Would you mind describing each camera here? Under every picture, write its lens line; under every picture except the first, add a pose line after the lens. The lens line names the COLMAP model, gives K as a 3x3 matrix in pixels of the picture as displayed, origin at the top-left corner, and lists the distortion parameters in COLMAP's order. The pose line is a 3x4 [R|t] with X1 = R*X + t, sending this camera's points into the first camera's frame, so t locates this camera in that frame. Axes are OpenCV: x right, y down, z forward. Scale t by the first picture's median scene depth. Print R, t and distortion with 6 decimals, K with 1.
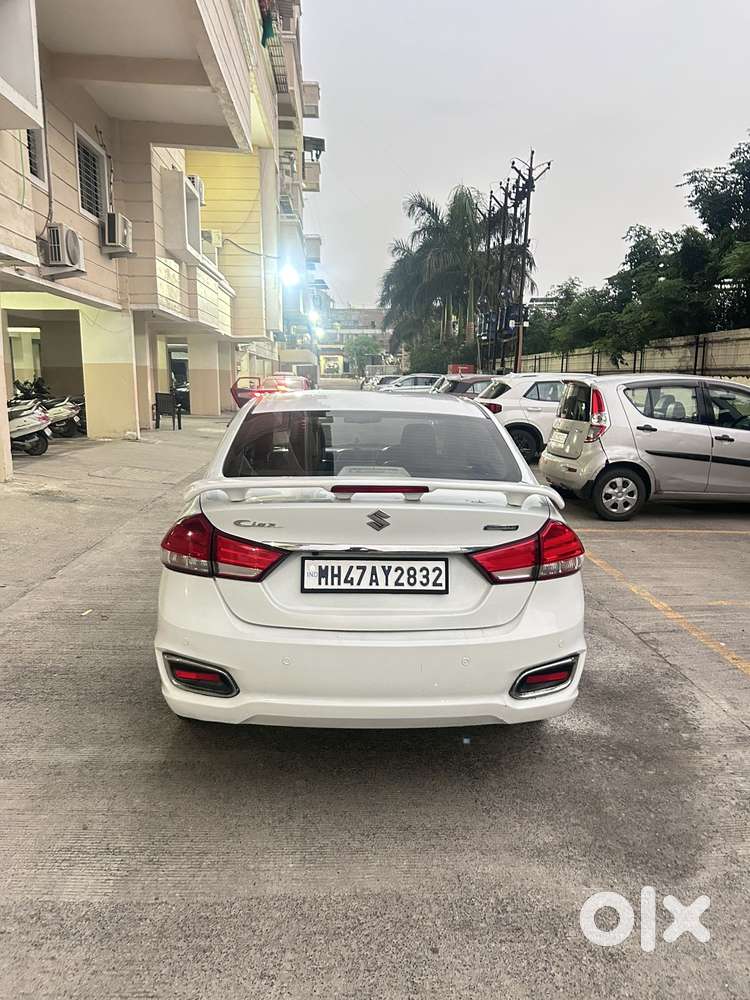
lens RADIAL K [[761.1, 0, 375.0], [0, 761.1, 500.0], [0, 0, 1]] dist [0.071039, -0.103757]
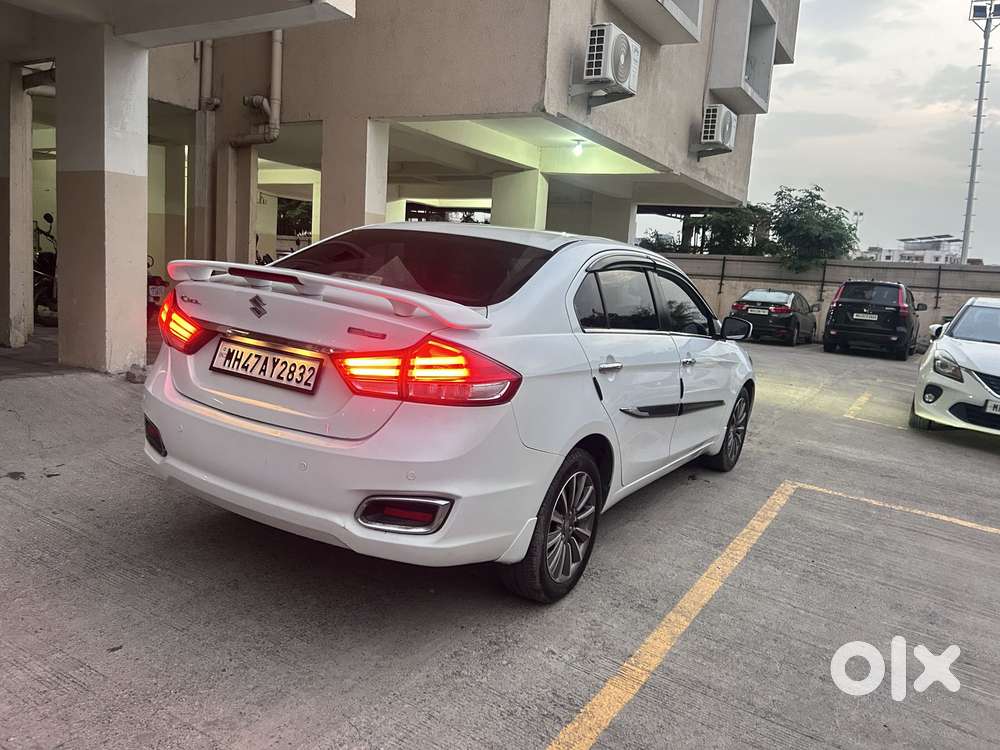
lens RADIAL K [[755.9, 0, 499.6], [0, 755.9, 365.9], [0, 0, 1]] dist [0.056992, -0.073519]
pose [[0.831988, 0.144898, -0.535538, 0.779661], [-0.170280, 0.985394, 0.002074, 0.044399], [0.528016, 0.089466, 0.844508, 0.315531]]
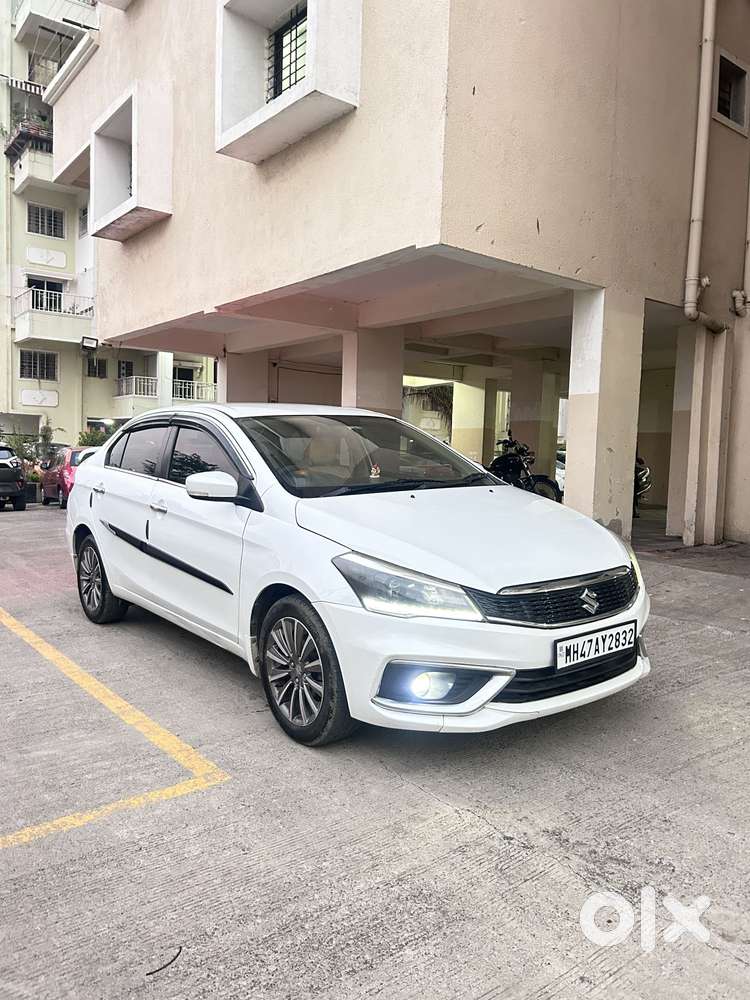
lens RADIAL K [[749.9, 0, 372.6], [0, 749.9, 502.2], [0, 0, 1]] dist [0.050615, -0.057438]
pose [[-0.816828, 0.037233, -0.575678, 0.815696], [-0.099184, 0.973991, 0.203727, -0.396605], [0.568291, 0.223508, -0.791890, 3.260158]]
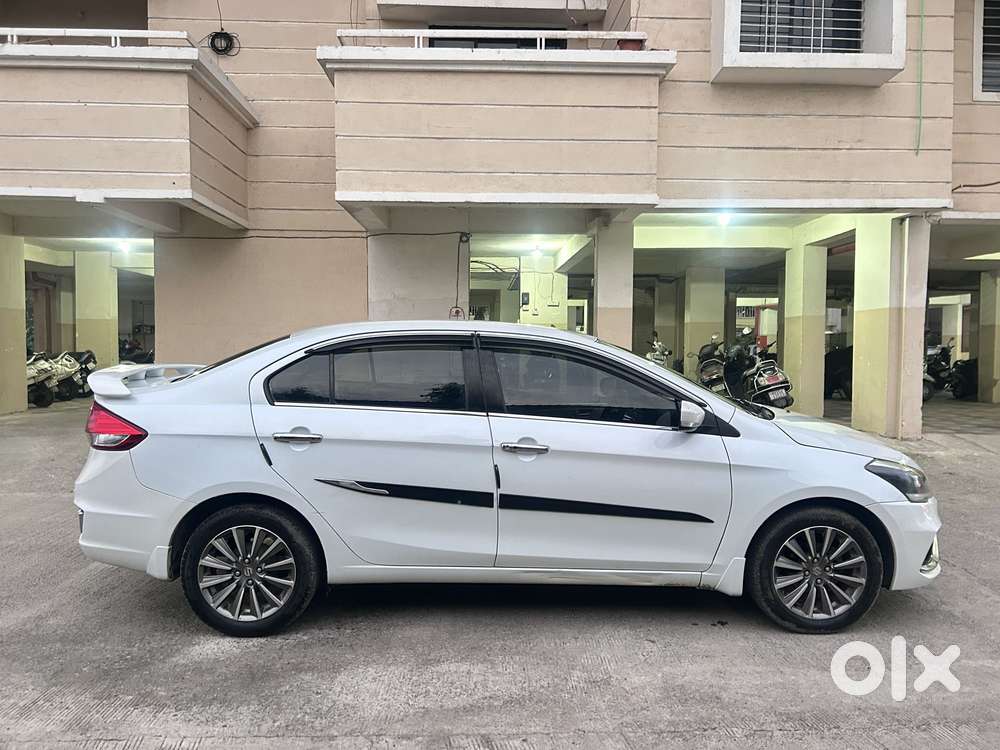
lens RADIAL K [[749.9, 0, 497.2], [0, 749.9, 372.0], [0, 0, 1]] dist [0.050615, -0.057438]
pose [[-0.014384, 0.032400, -0.999371, 1.574816], [-0.164840, 0.985723, 0.034330, -0.191867], [0.986215, 0.165230, -0.008838, 1.728395]]
